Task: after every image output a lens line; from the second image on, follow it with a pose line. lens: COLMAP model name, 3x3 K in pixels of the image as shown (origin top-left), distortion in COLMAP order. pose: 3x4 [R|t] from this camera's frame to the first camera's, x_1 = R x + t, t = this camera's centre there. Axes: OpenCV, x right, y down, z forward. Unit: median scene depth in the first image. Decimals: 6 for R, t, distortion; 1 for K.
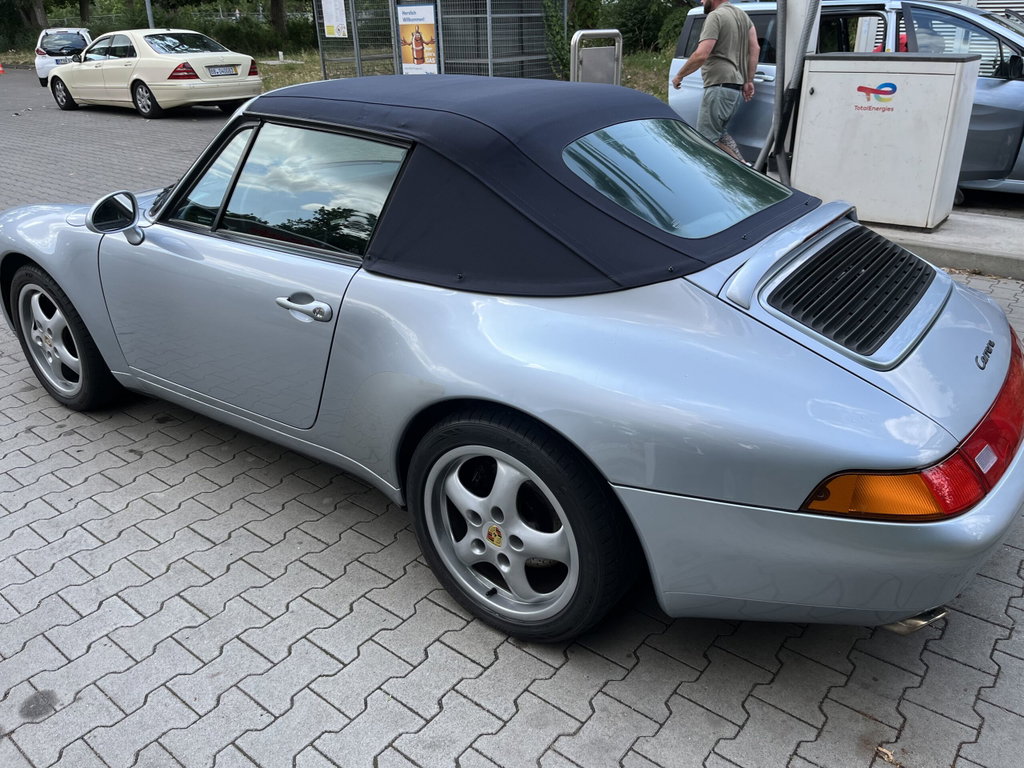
lens RADIAL K [[792.5, 0, 504.2], [0, 792.5, 381.1], [0, 0, 1]] dist [0.020901, -0.032758]
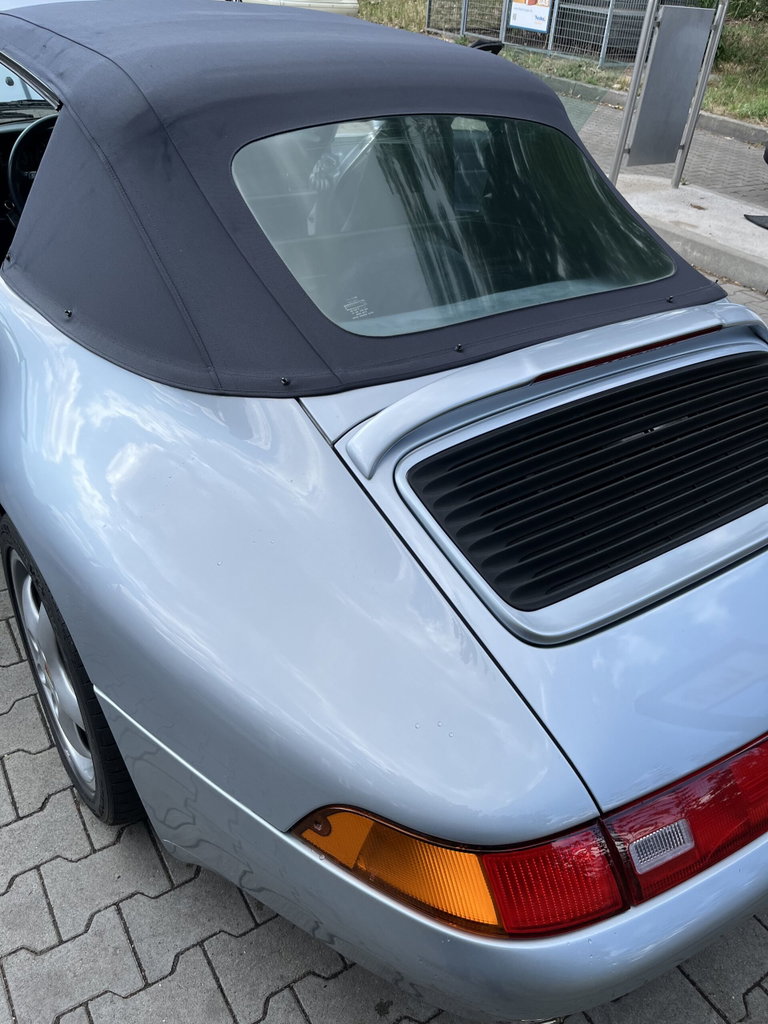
lens RADIAL K [[792.5, 0, 393.4], [0, 792.5, 519.7], [0, 0, 1]] dist [0.020901, -0.032758]
pose [[0.942246, 0.265488, -0.204180, 0.446582], [-0.220194, 0.950408, 0.219634, -0.193835], [0.252365, -0.161990, 0.953976, 0.415049]]
